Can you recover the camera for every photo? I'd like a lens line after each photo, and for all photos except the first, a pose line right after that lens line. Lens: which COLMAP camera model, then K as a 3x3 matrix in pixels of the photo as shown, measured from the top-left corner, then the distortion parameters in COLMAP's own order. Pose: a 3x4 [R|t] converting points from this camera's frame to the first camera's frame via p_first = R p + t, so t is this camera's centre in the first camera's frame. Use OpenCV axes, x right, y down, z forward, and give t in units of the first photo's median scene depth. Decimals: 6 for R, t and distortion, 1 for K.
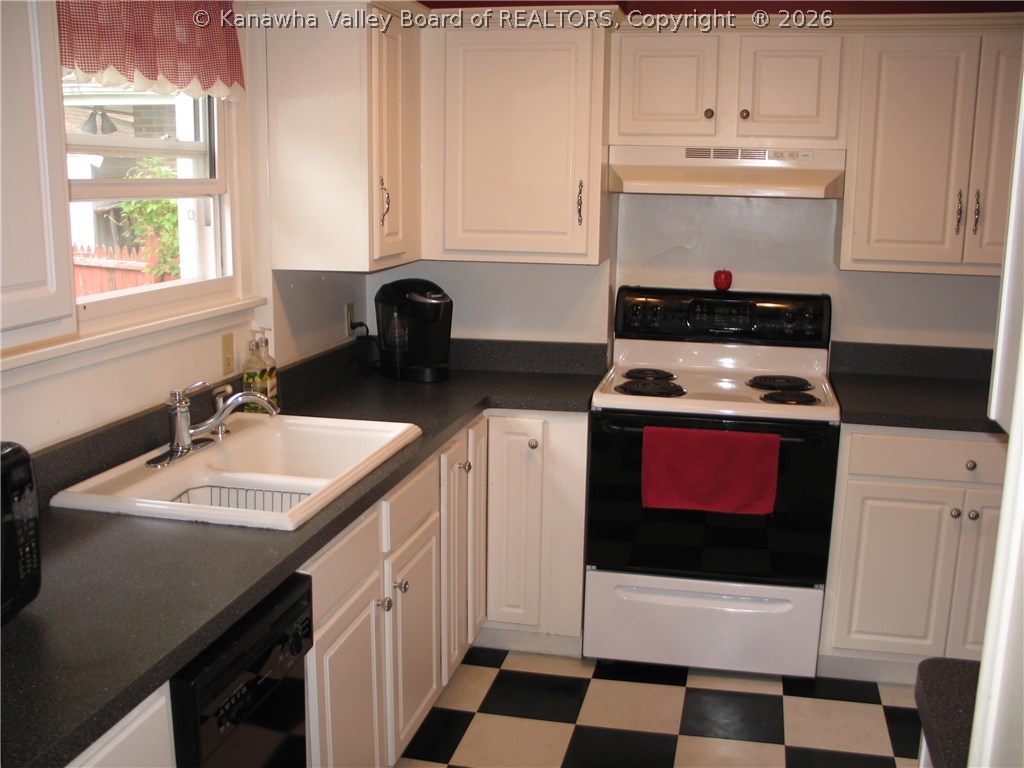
lens RADIAL K [[1046.4, 0, 512.0], [0, 1046.4, 384.0], [0, 0, 1]] dist [-0.143603, 0.348523]
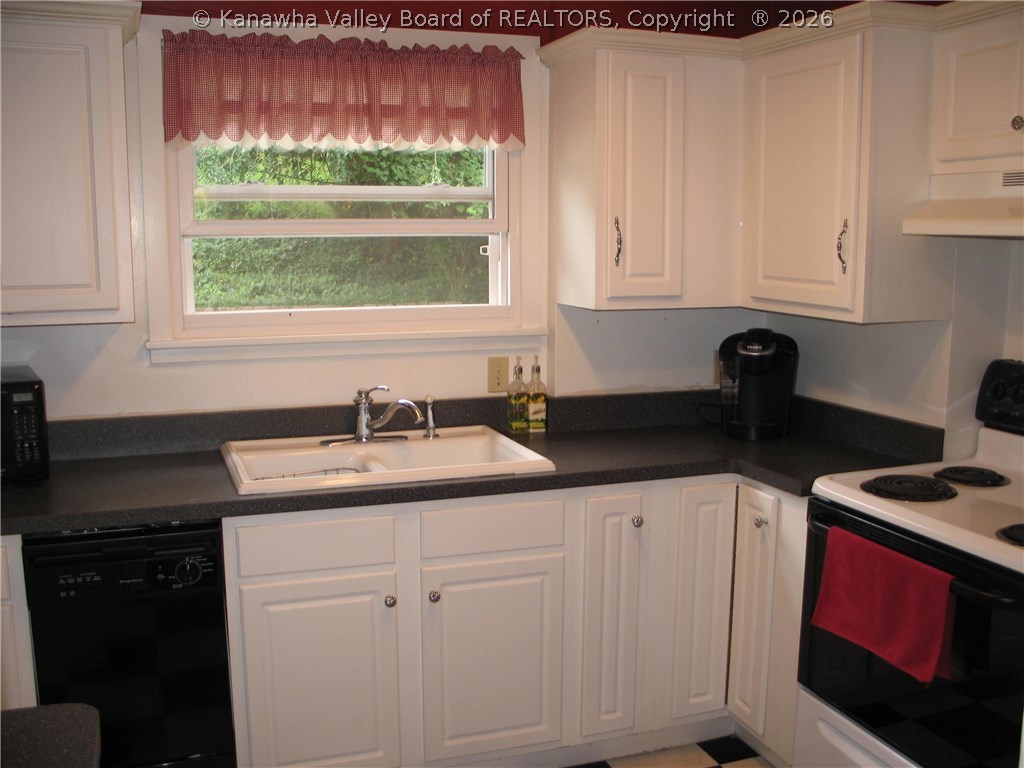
lens RADIAL K [[1046.4, 0, 512.0], [0, 1046.4, 384.0], [0, 0, 1]] dist [-0.143603, 0.348523]
pose [[0.559048, 0.110333, -0.821762, 0.625895], [-0.157967, 0.987126, 0.025070, -0.046462], [0.813949, 0.115796, 0.569279, 0.340574]]
